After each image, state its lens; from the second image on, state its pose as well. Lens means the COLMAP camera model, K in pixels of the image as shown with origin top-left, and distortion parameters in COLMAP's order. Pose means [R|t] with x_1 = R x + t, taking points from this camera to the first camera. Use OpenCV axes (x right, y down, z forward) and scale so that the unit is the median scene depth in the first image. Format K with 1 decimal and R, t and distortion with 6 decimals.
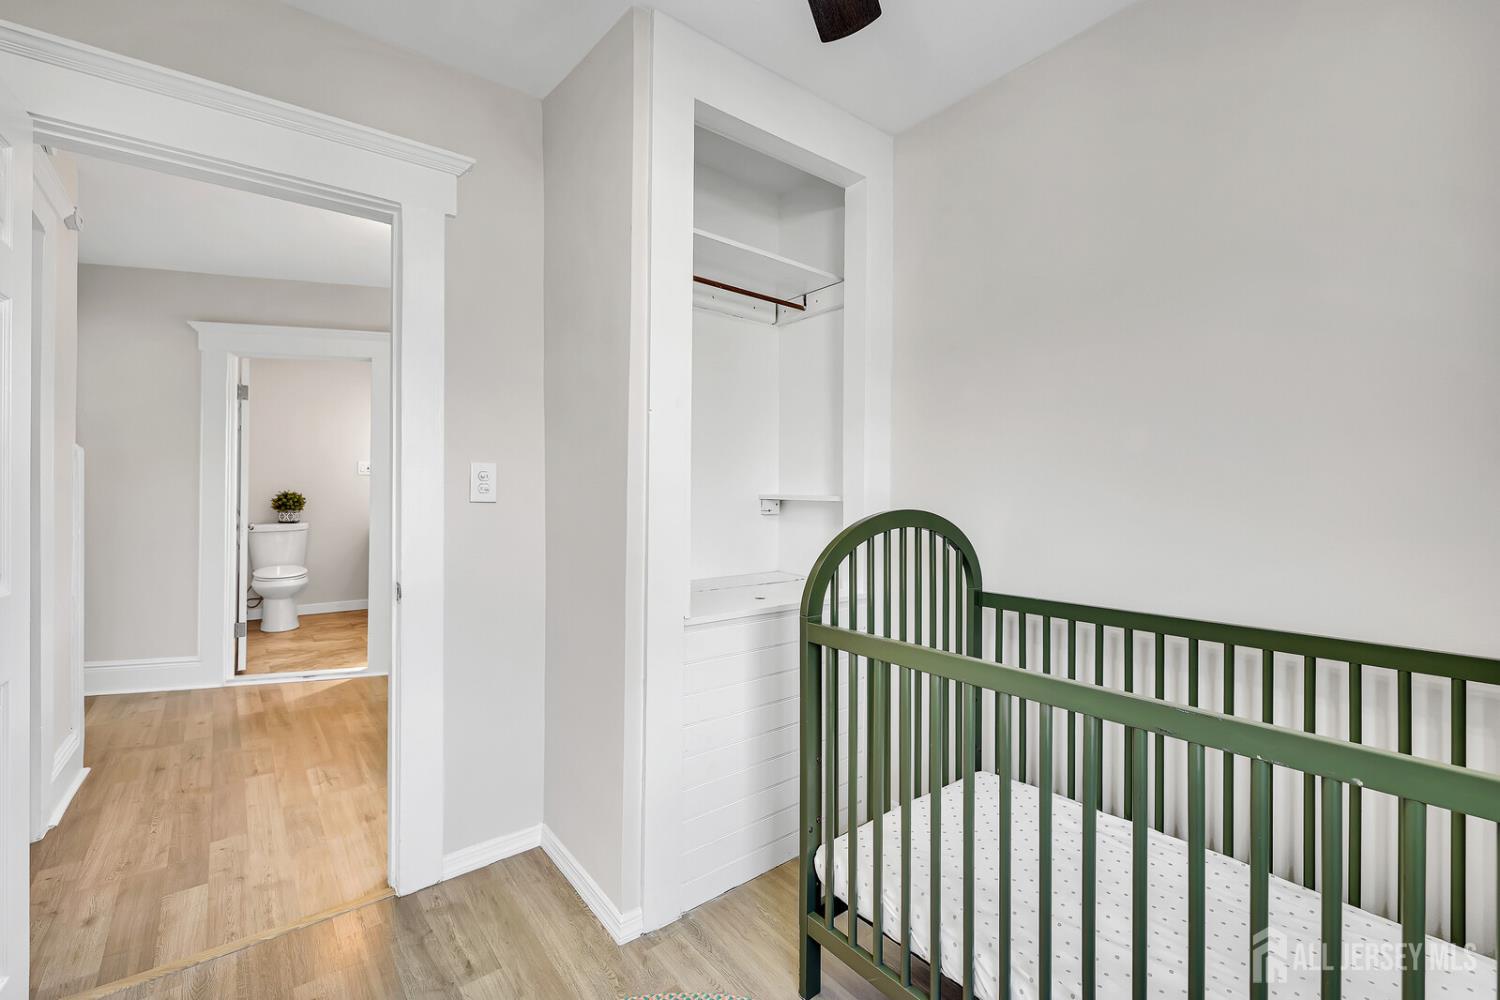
lens RADIAL K [[634.6, 0, 753.5], [0, 634.6, 492.5], [0, 0, 1]] dist [0.001309, 0.000029]
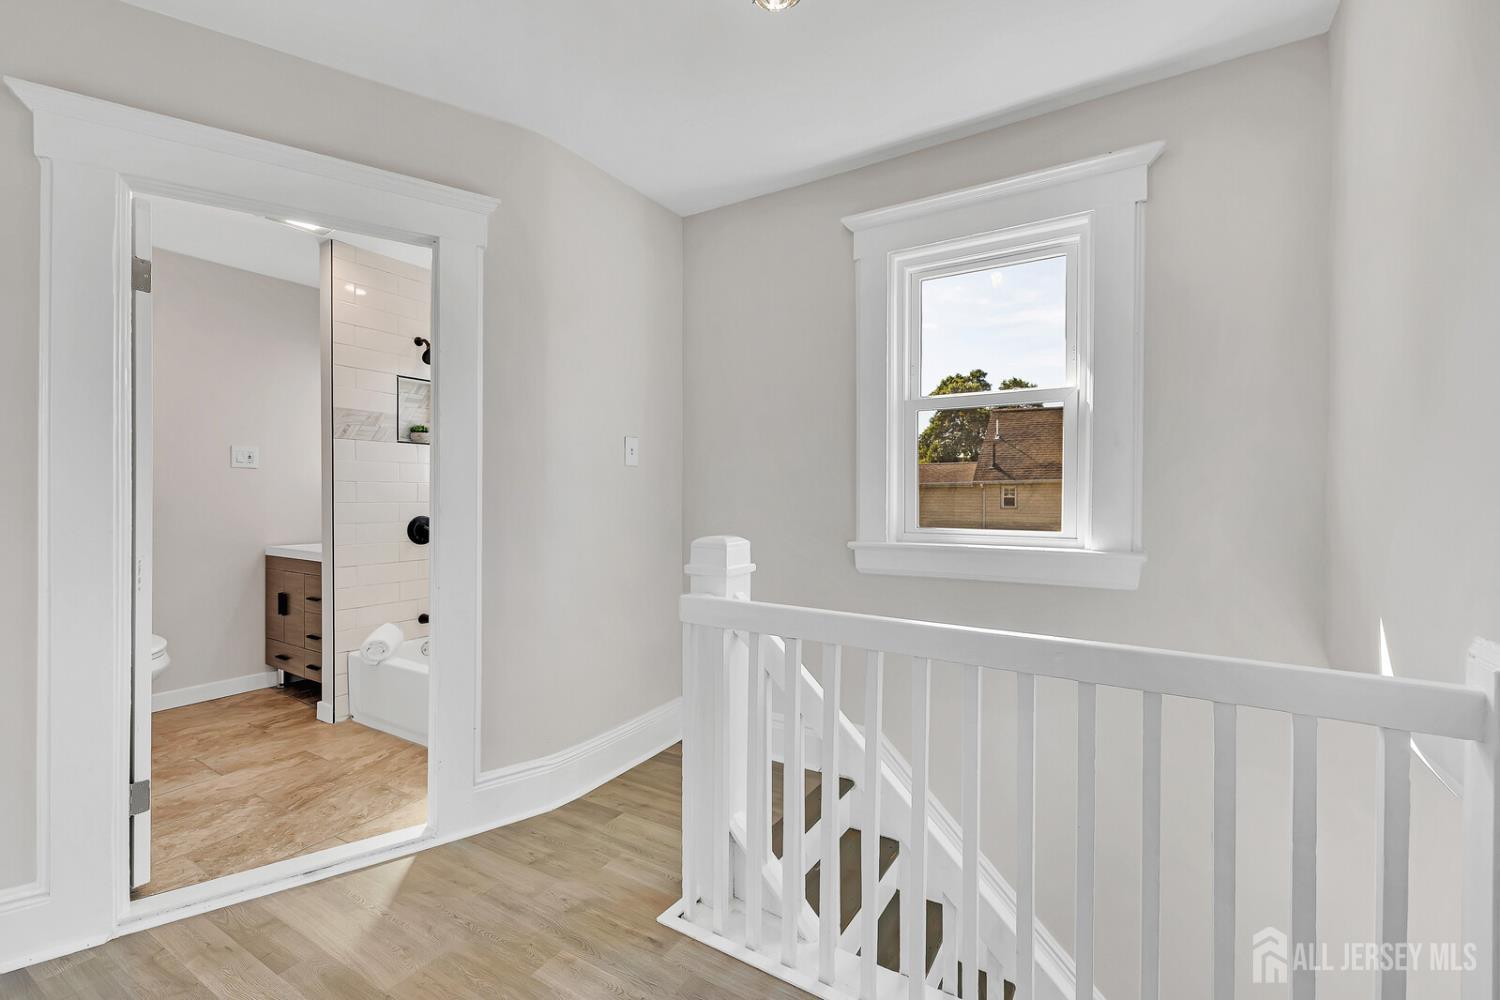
lens RADIAL K [[633.8, 0, 744.8], [0, 633.8, 502.5], [0, 0, 1]] dist [0.001466, -0.000096]
pose [[0.945979, -0.006925, 0.324154, -0.405636], [0.005636, 0.999972, 0.004917, 0.003940], [-0.324179, -0.002825, 0.945991, 0.321330]]
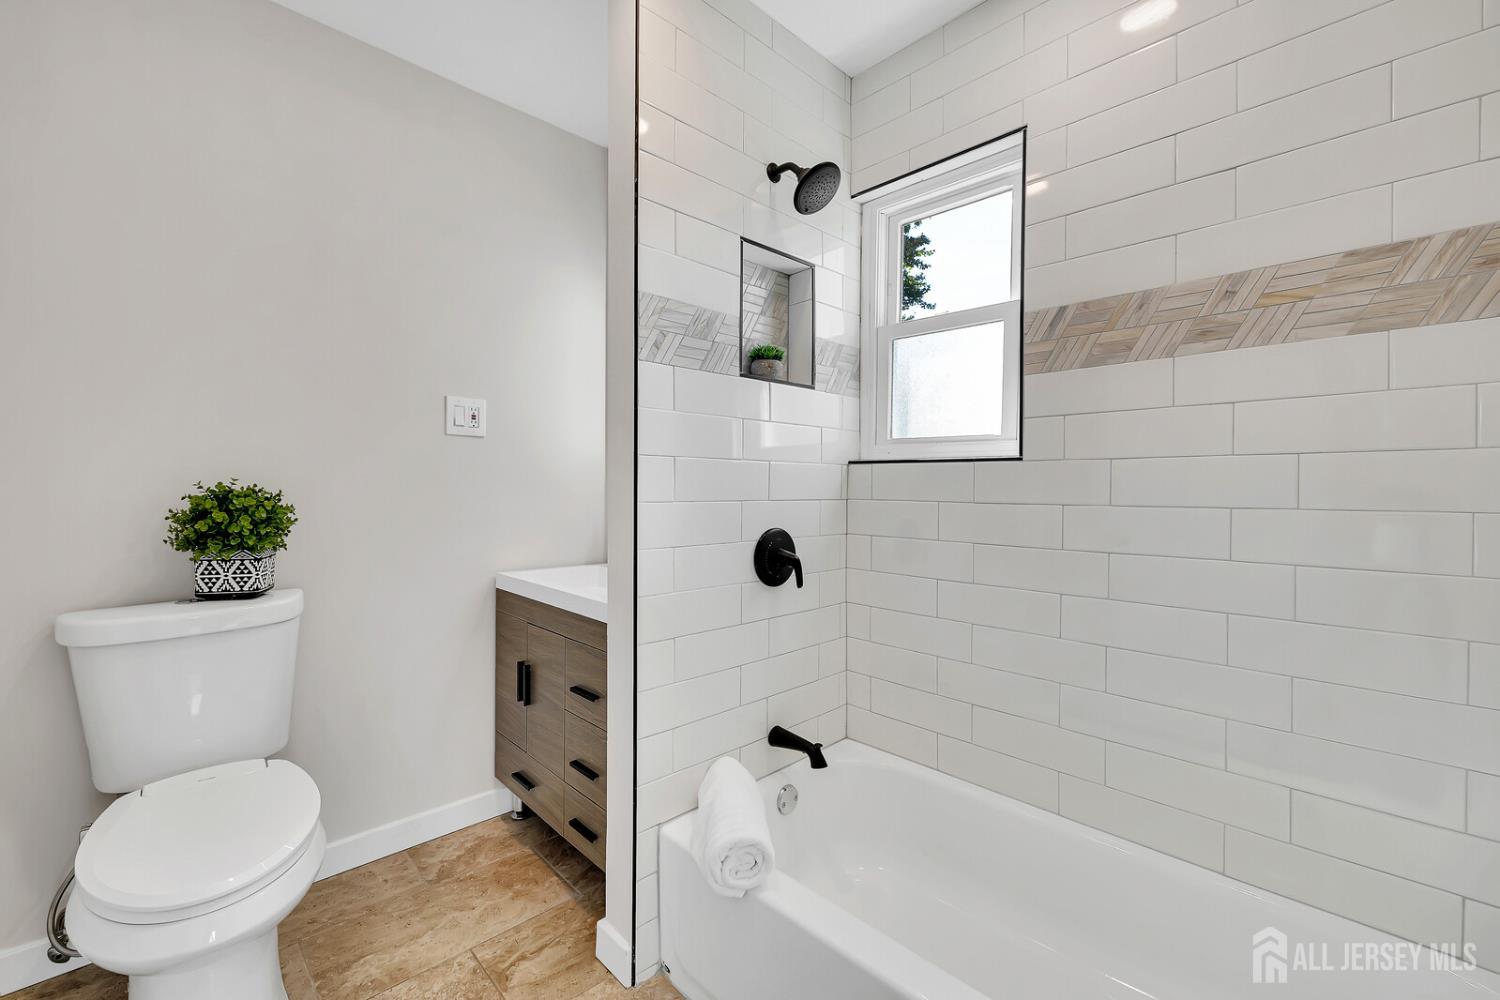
lens RADIAL K [[634.6, 0, 753.5], [0, 634.6, 492.5], [0, 0, 1]] dist [0.001309, 0.000029]
pose [[0.994934, 0.001871, 0.100516, -0.553268], [-0.001964, 0.999998, 0.000828, 0.001627], [-0.100514, -0.001022, 0.994935, 0.726397]]
